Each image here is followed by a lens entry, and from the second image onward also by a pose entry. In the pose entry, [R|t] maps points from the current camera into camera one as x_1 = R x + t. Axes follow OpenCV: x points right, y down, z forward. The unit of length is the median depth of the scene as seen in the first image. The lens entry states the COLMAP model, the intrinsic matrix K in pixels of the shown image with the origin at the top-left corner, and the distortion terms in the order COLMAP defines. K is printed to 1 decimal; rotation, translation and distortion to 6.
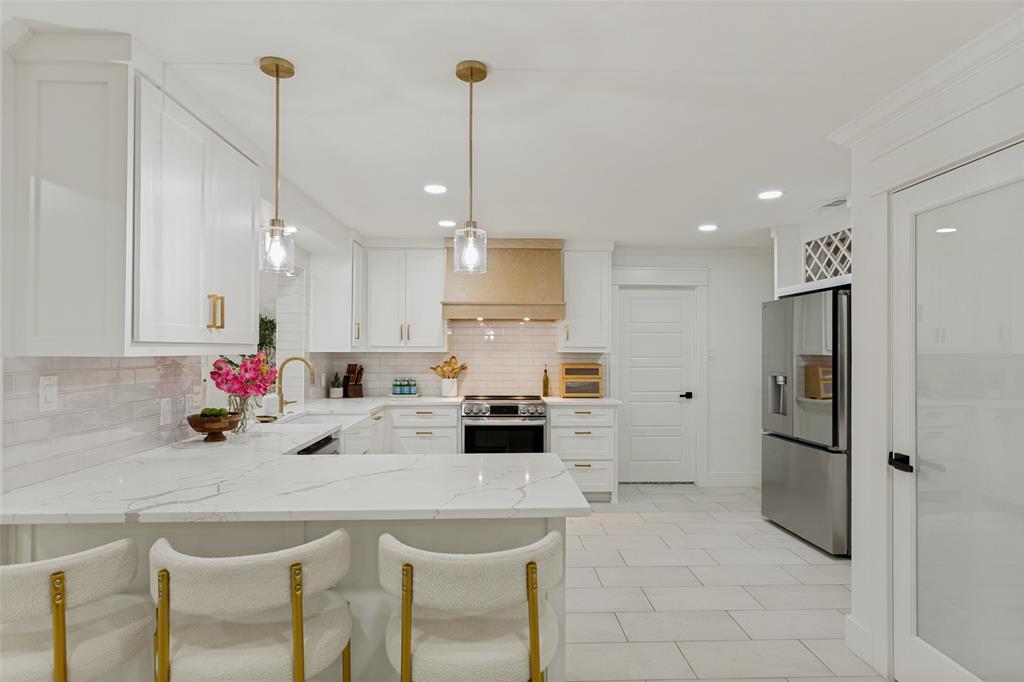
lens RADIAL K [[557.9, 0, 511.6], [0, 557.9, 343.5], [0, 0, 1]] dist [-0.004168, -0.000208]
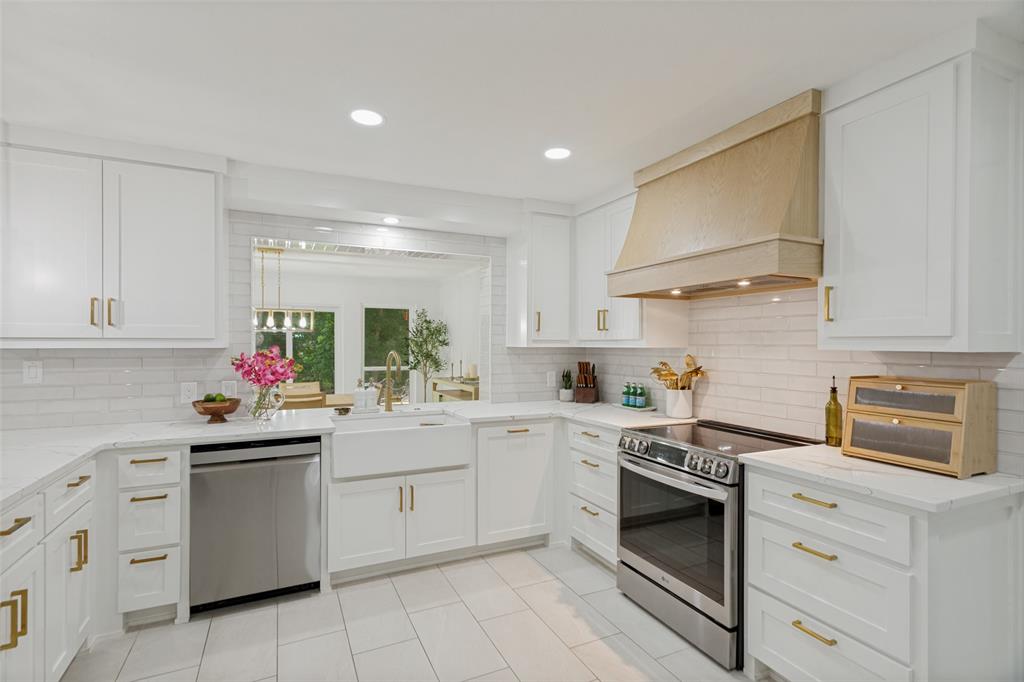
lens RADIAL K [[493.1, 0, 510.9], [0, 493.1, 343.1], [0, 0, 1]] dist [0.004793, 0.001149]
pose [[0.387158, -0.004515, -0.922002, 0.344375], [0.007629, 0.999969, -0.001693, 0.009090], [0.921982, -0.006379, 0.387181, 0.614796]]
